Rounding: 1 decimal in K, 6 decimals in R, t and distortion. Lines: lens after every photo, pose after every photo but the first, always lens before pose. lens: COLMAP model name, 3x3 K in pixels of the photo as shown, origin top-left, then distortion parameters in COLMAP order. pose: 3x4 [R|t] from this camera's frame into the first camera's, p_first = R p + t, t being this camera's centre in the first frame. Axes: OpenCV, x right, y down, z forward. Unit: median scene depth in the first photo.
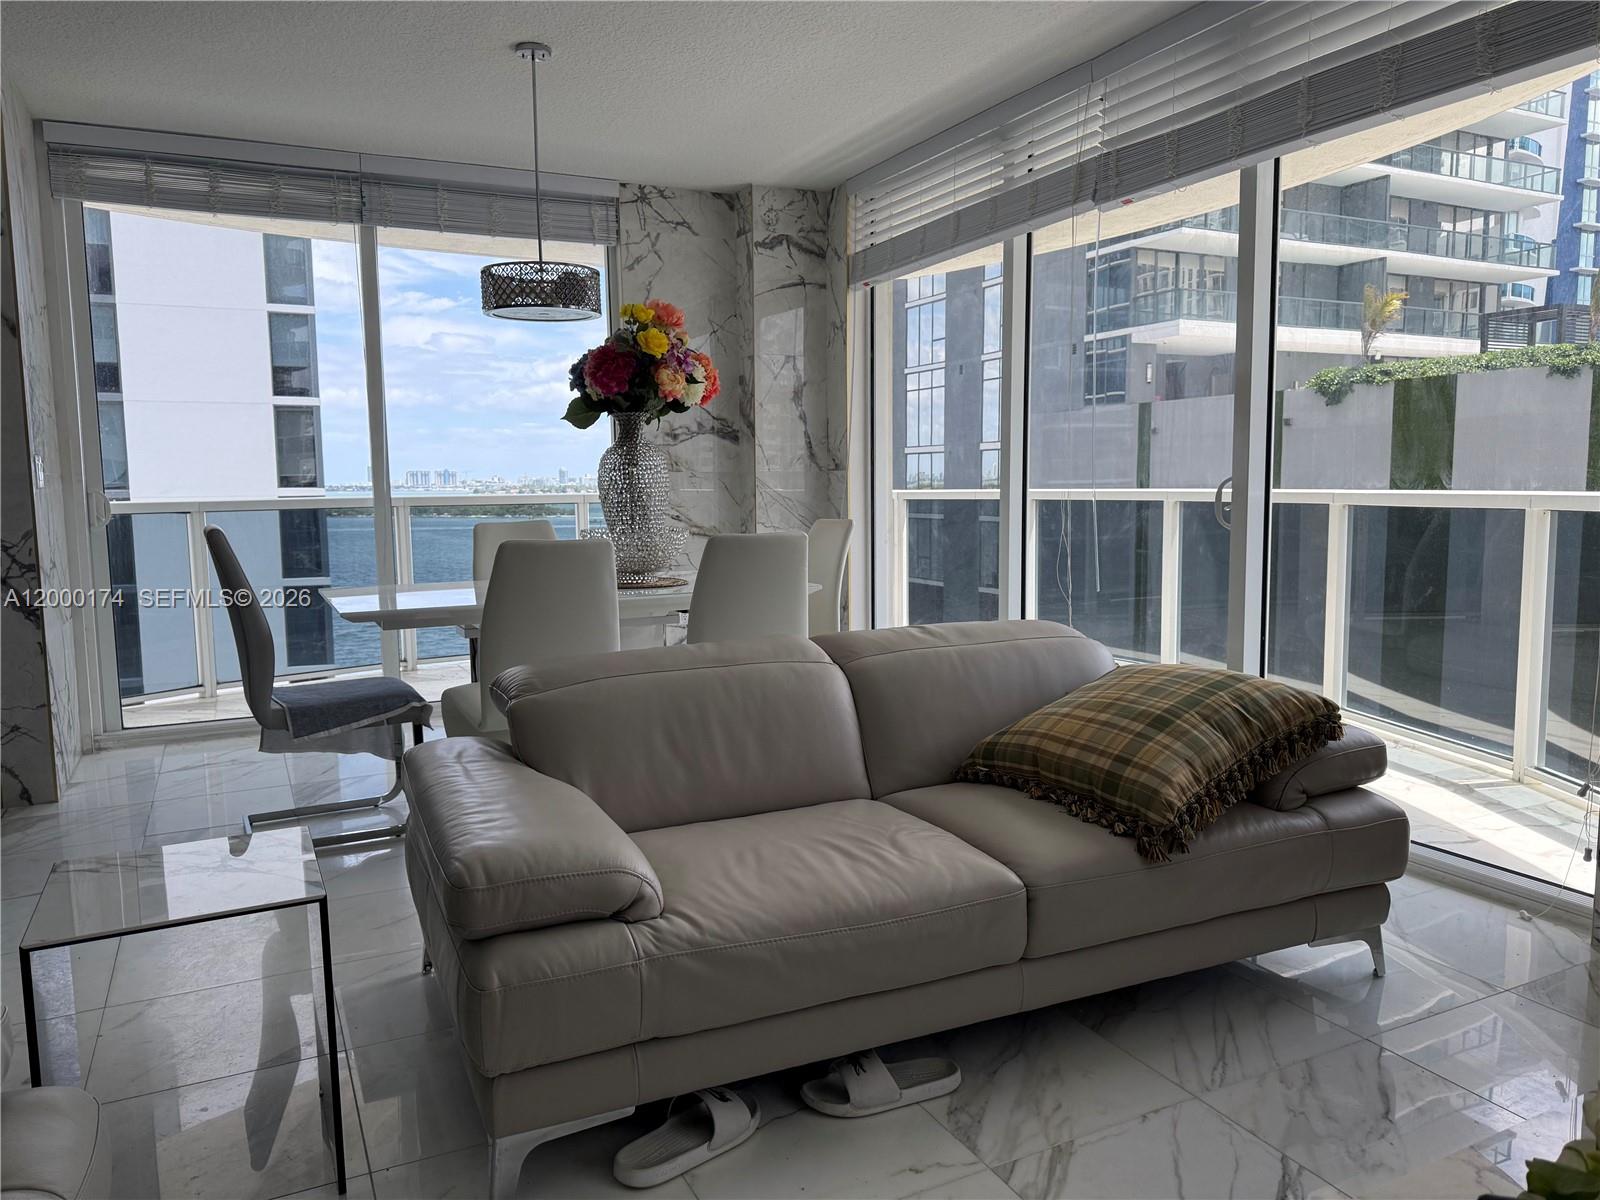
lens RADIAL K [[1121.9, 0, 800.0], [0, 1121.9, 600.0], [0, 0, 1]] dist [0.091916, -0.125401]
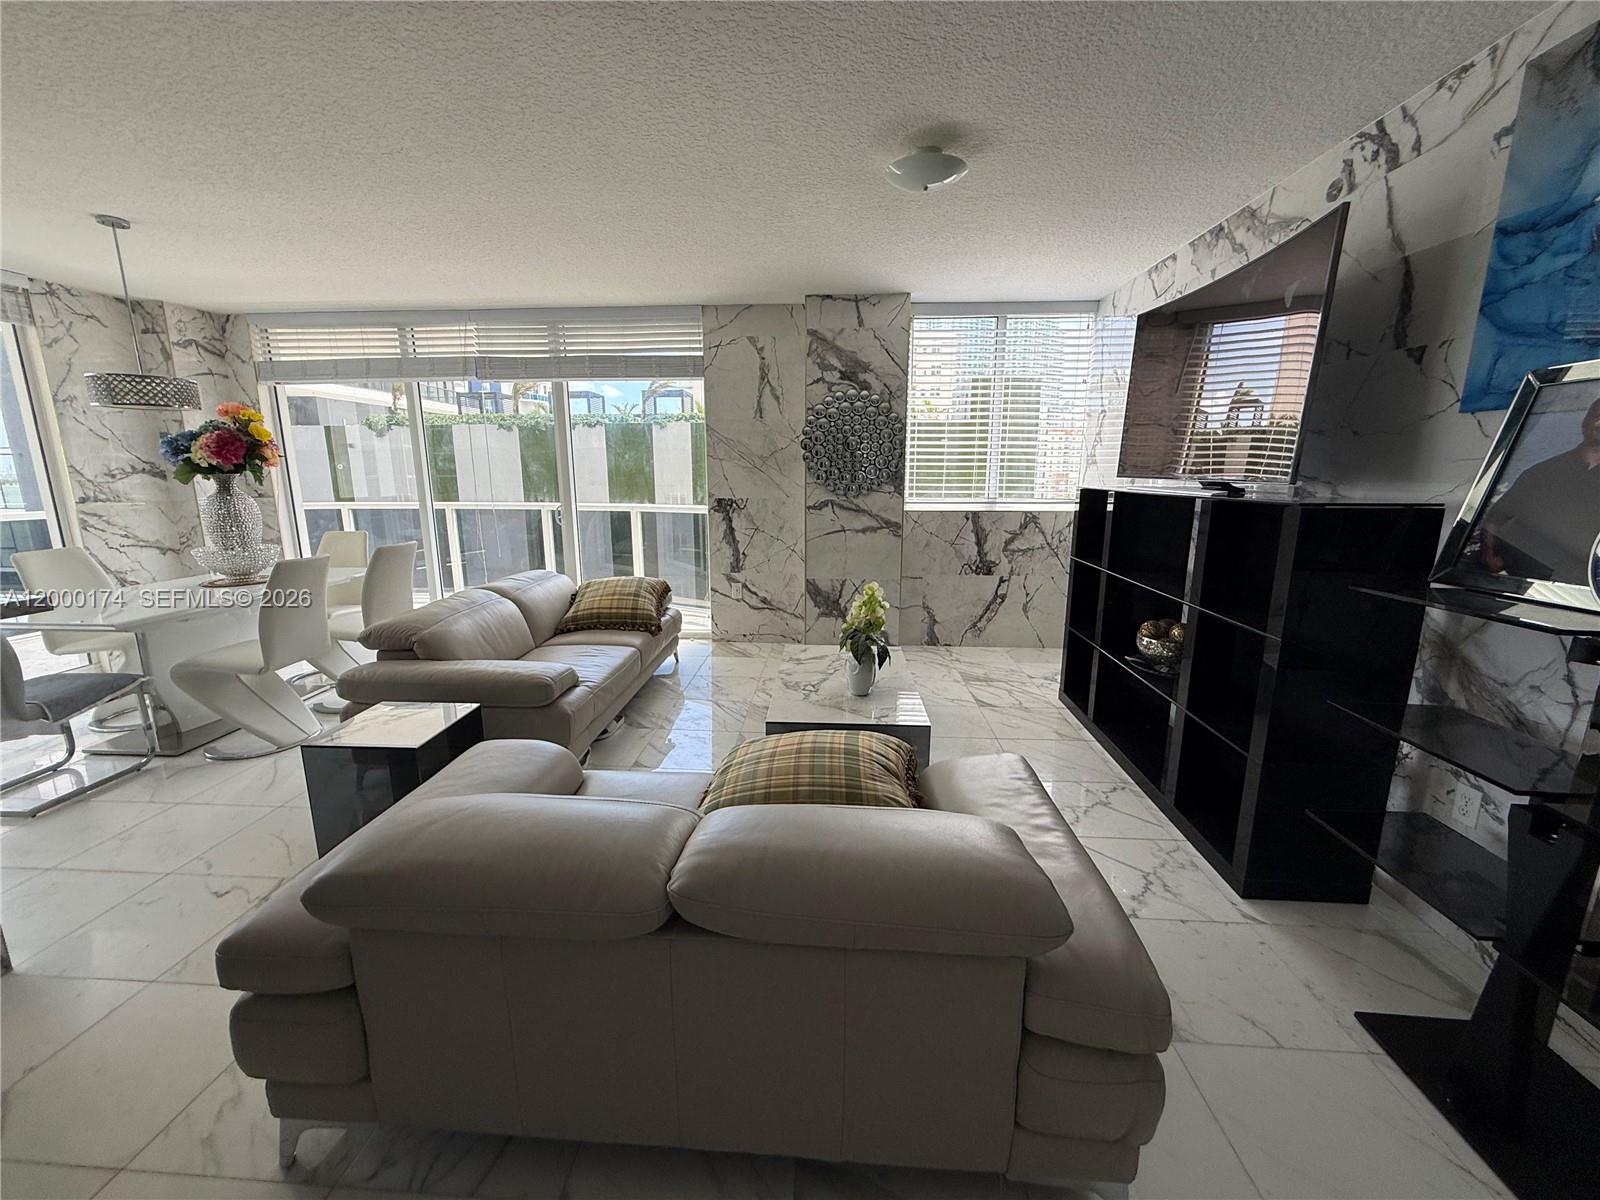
lens RADIAL K [[627.7, 0, 794.6], [0, 627.7, 598.8], [0, 0, 1]] dist [-0.000491, 0.000023]
pose [[0.505084, -0.163138, 0.847512, -0.504011], [0.087441, 0.986593, 0.137799, -0.043781], [-0.858629, 0.004508, 0.512577, -0.132864]]
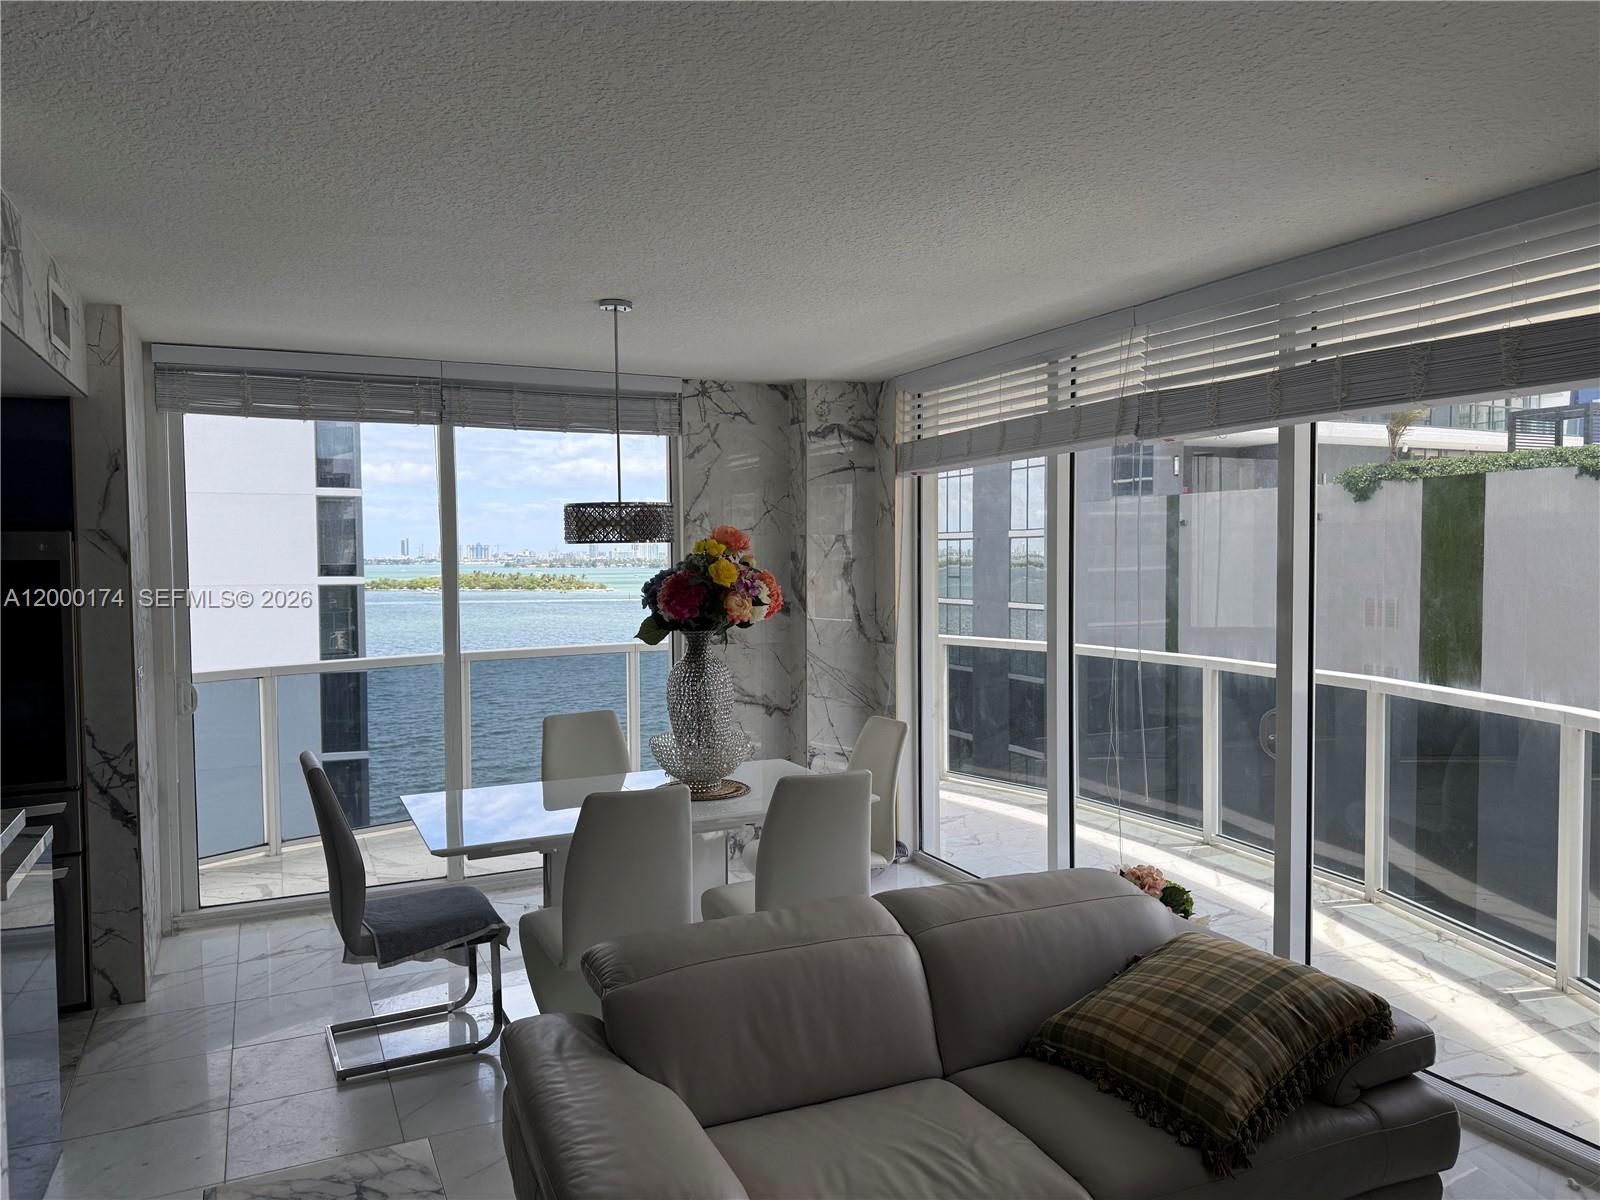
lens RADIAL K [[1122.1, 0, 808.3], [0, 1122.1, 601.6], [0, 0, 1]] dist [0.091389, -0.124154]
pose [[0.999841, 0.004863, -0.017144, -0.028524], [-0.005988, 0.997789, -0.066191, -0.119750], [0.016784, 0.066283, 0.997660, -0.053146]]
